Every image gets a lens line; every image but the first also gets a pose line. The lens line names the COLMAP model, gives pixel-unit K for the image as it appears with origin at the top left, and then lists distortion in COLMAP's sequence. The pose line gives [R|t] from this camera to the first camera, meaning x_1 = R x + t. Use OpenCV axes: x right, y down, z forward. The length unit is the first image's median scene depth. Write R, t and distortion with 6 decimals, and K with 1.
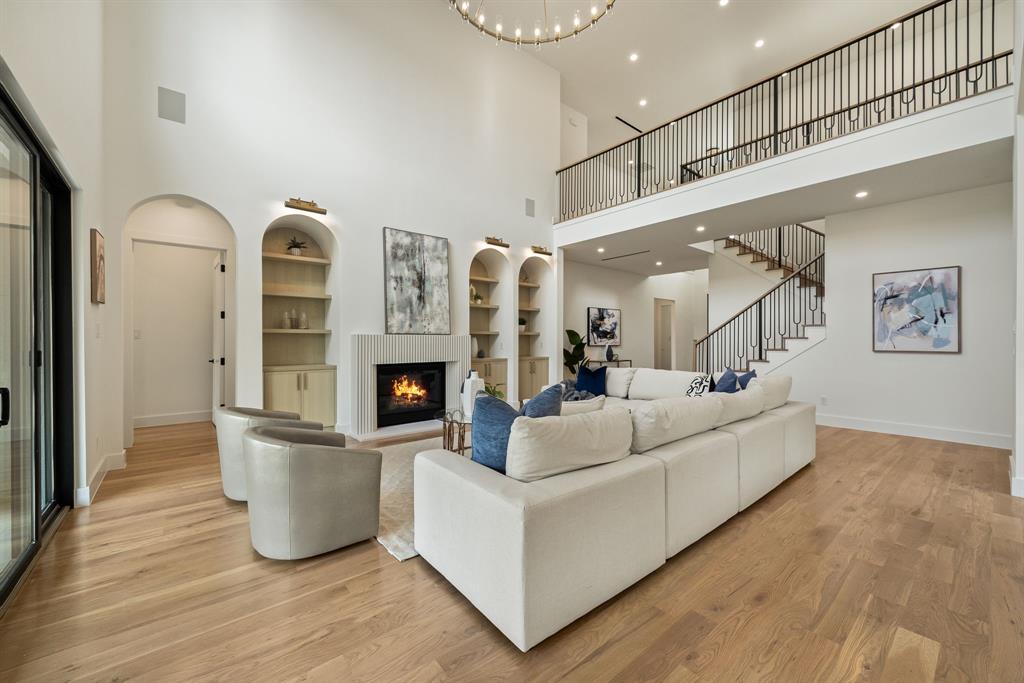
lens RADIAL K [[410.7, 0, 520.6], [0, 410.7, 342.7], [0, 0, 1]] dist [-0.004179, 0.001094]
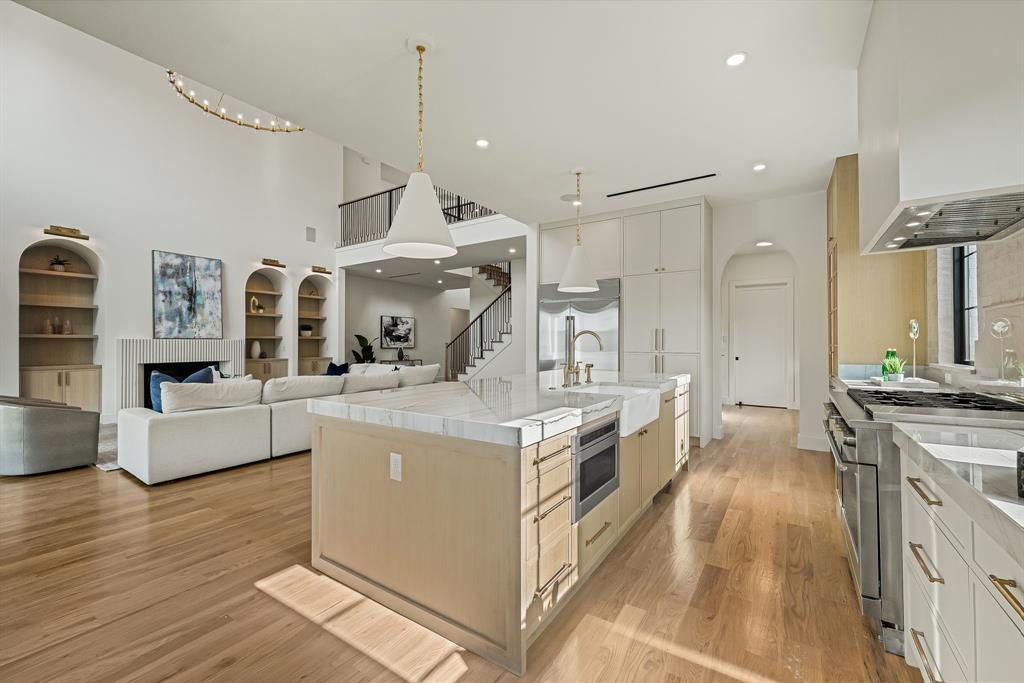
lens RADIAL K [[410.7, 0, 506.9], [0, 410.7, 341.7], [0, 0, 1]] dist [-0.004179, 0.001094]
pose [[0.960822, 0.000195, 0.277165, 0.307847], [0.002377, 0.999957, -0.008946, 0.001307], [-0.277155, 0.009254, 0.960781, -0.409137]]
